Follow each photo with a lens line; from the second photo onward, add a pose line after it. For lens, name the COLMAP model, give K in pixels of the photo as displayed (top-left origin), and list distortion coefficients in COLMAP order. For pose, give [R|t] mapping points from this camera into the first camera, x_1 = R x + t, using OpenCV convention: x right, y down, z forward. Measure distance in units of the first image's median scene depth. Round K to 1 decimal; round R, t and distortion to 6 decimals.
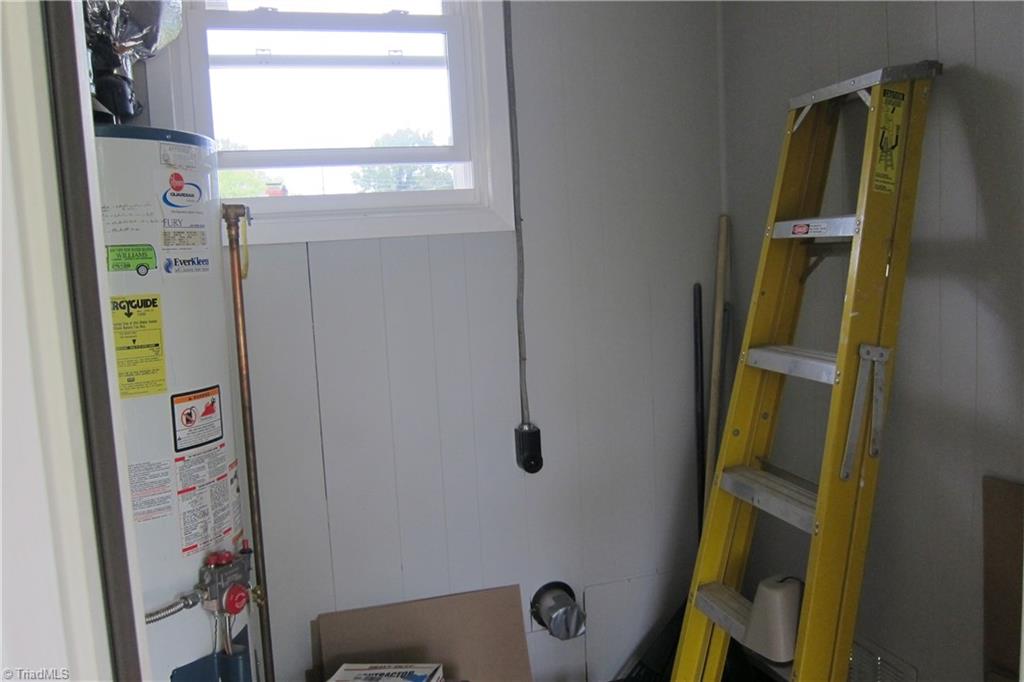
lens RADIAL K [[858.8, 0, 506.2], [0, 858.8, 340.7], [0, 0, 1]] dist [-0.061335, 0.023401]
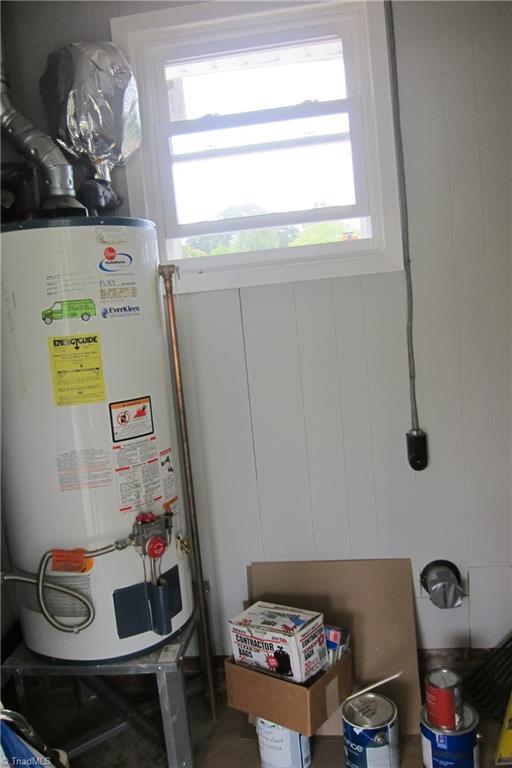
lens RADIAL K [[644.1, 0, 255.8], [0, 644.1, 384.4], [0, 0, 1]] dist [-0.061335, 0.023401]
pose [[0.906972, 0.021786, -0.420626, 0.253758], [0.002894, 0.998315, 0.057947, -0.026327], [0.421180, -0.053773, 0.905382, 0.106582]]
